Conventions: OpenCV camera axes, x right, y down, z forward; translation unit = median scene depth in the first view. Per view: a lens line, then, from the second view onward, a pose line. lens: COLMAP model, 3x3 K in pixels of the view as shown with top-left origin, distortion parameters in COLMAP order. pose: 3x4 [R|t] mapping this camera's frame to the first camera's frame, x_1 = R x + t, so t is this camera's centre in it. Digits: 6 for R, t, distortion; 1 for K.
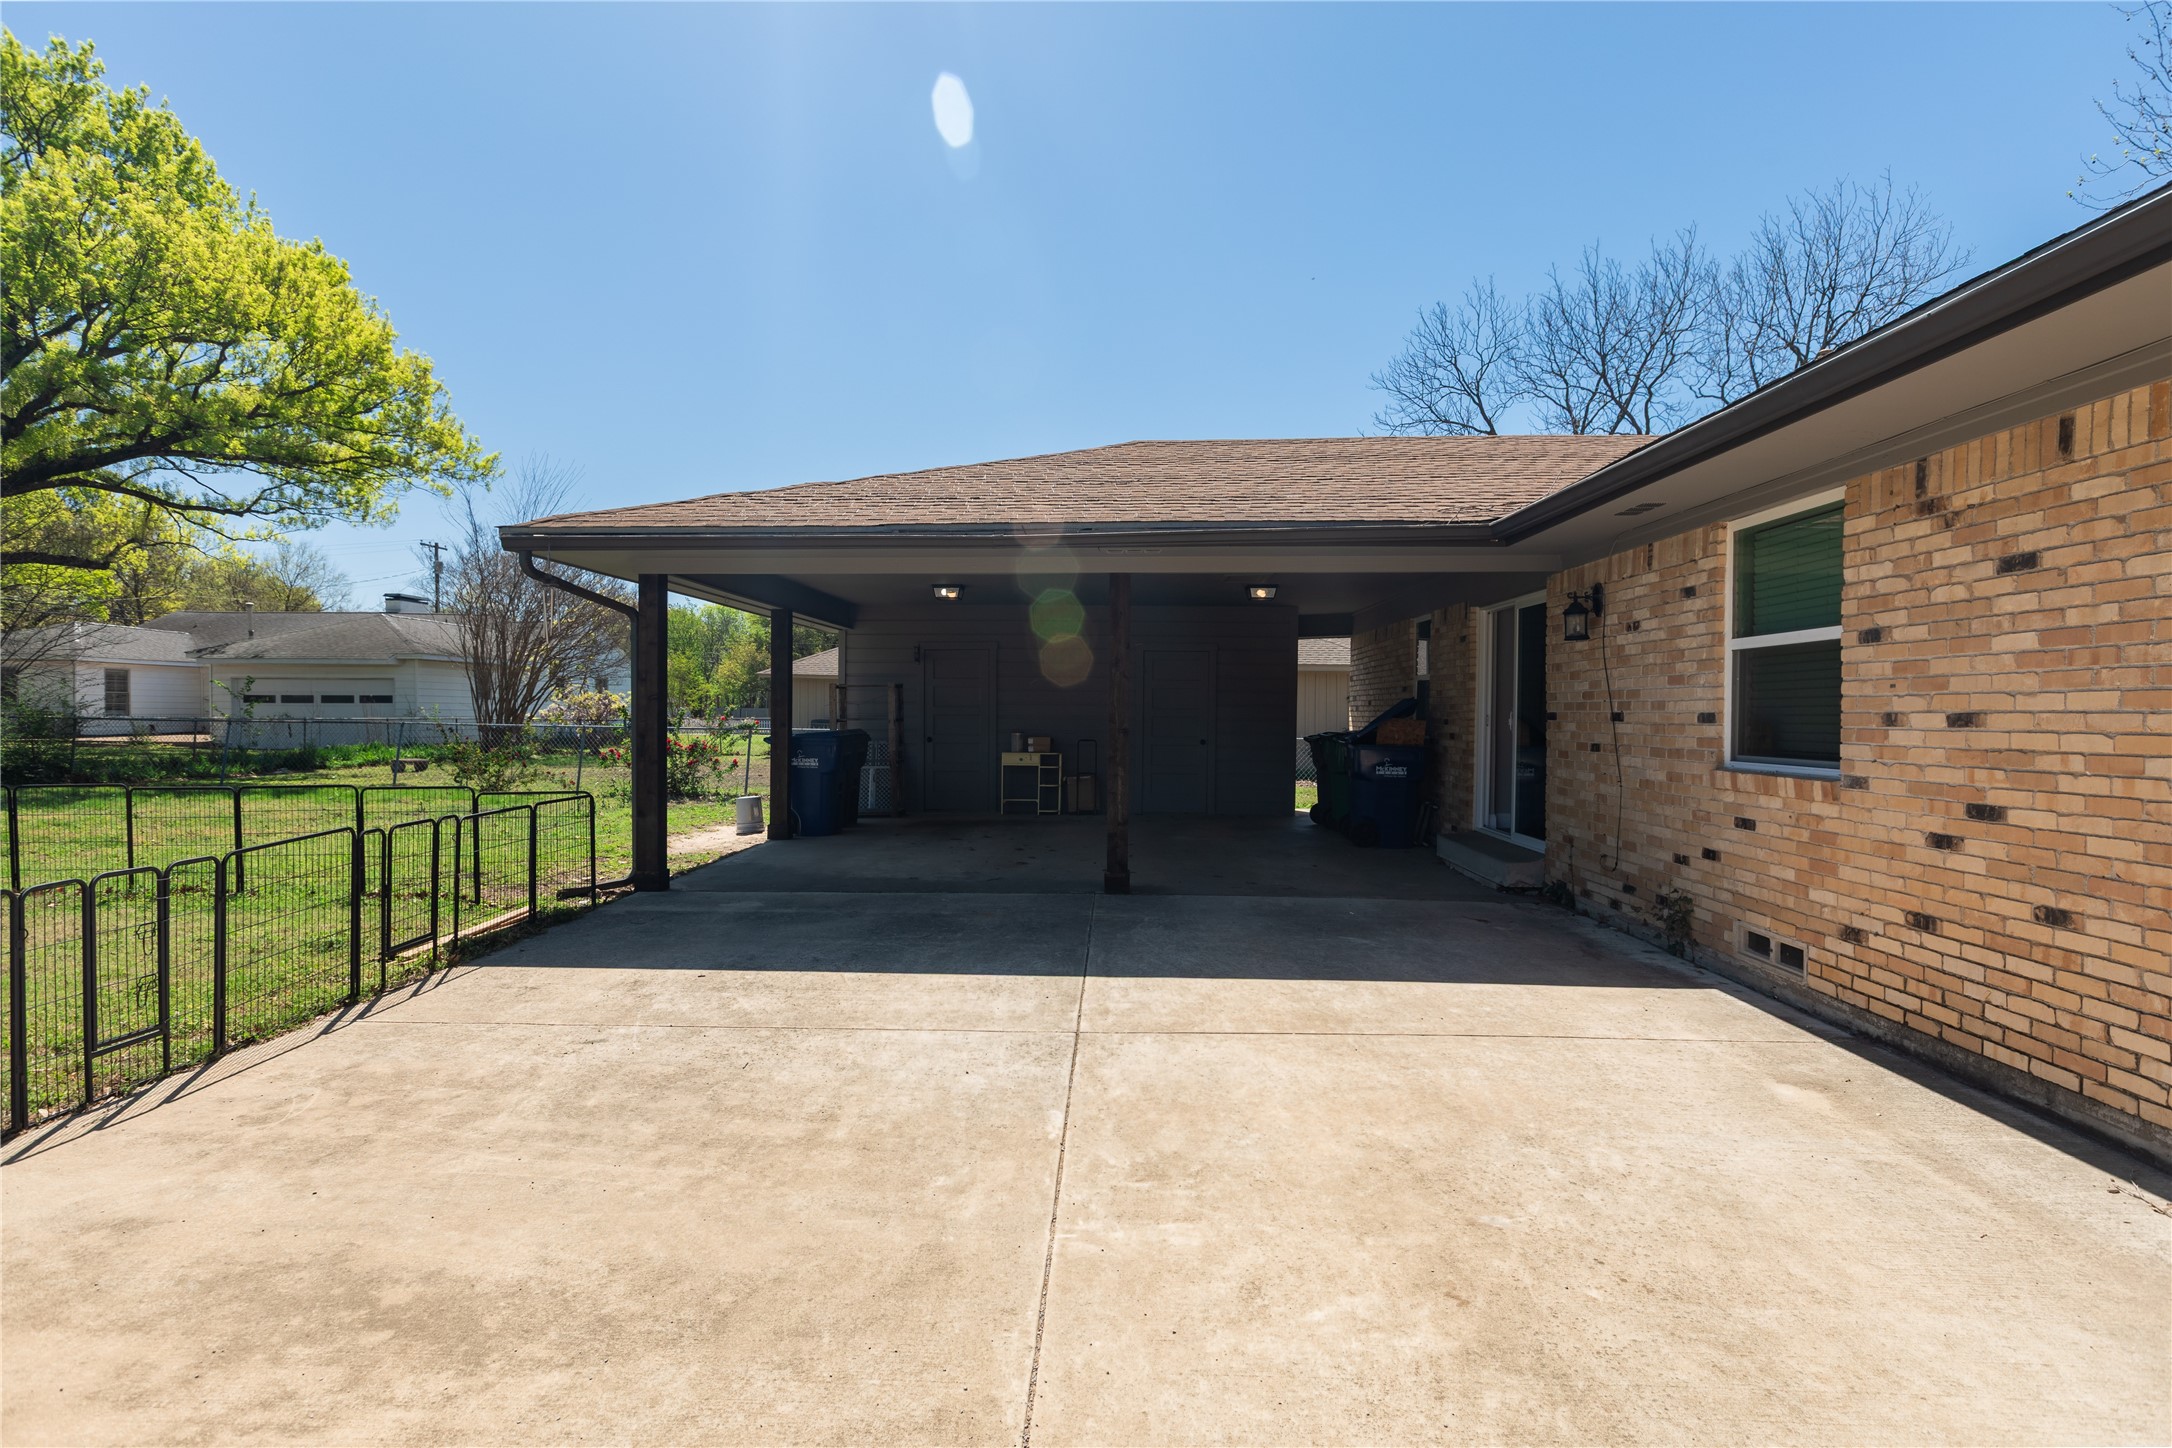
lens RADIAL K [[1114.1, 0, 1074.2], [0, 1114.1, 727.1], [0, 0, 1]] dist [-0.002639, -0.001301]
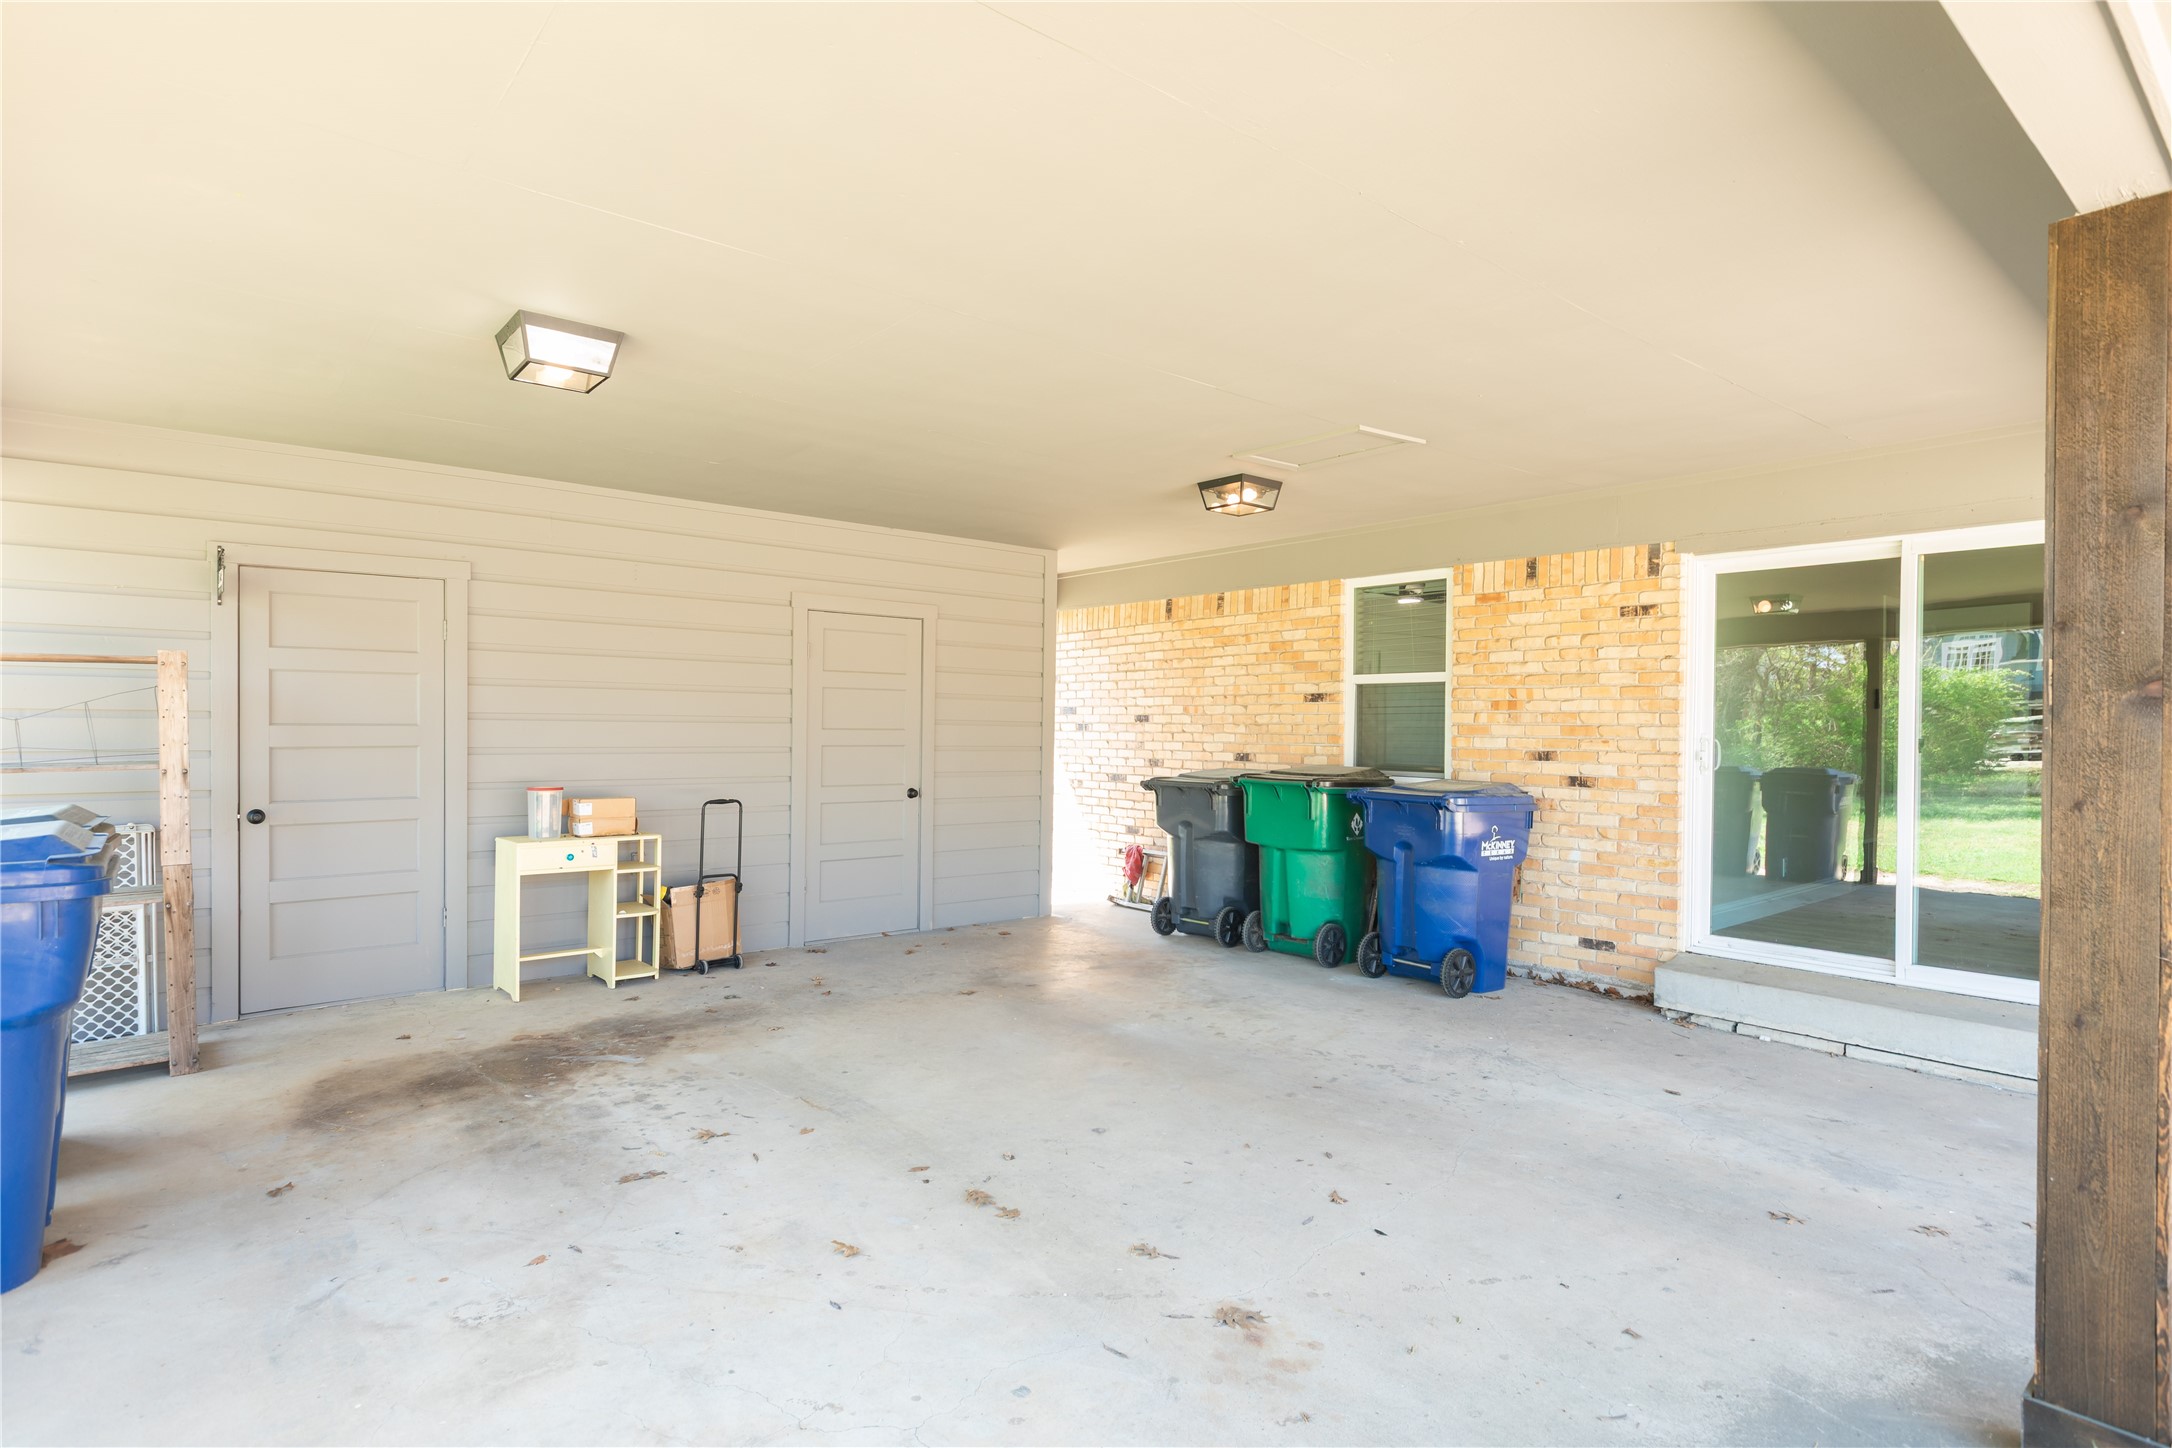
lens RADIAL K [[1135.6, 0, 1072.1], [0, 1135.6, 730.2], [0, 0, 1]] dist [-0.001369, -0.000273]
pose [[0.738606, -0.005175, 0.674117, -0.413541], [0.006556, 0.999978, 0.000494, -0.034195], [-0.674105, 0.004055, 0.738624, 1.256020]]
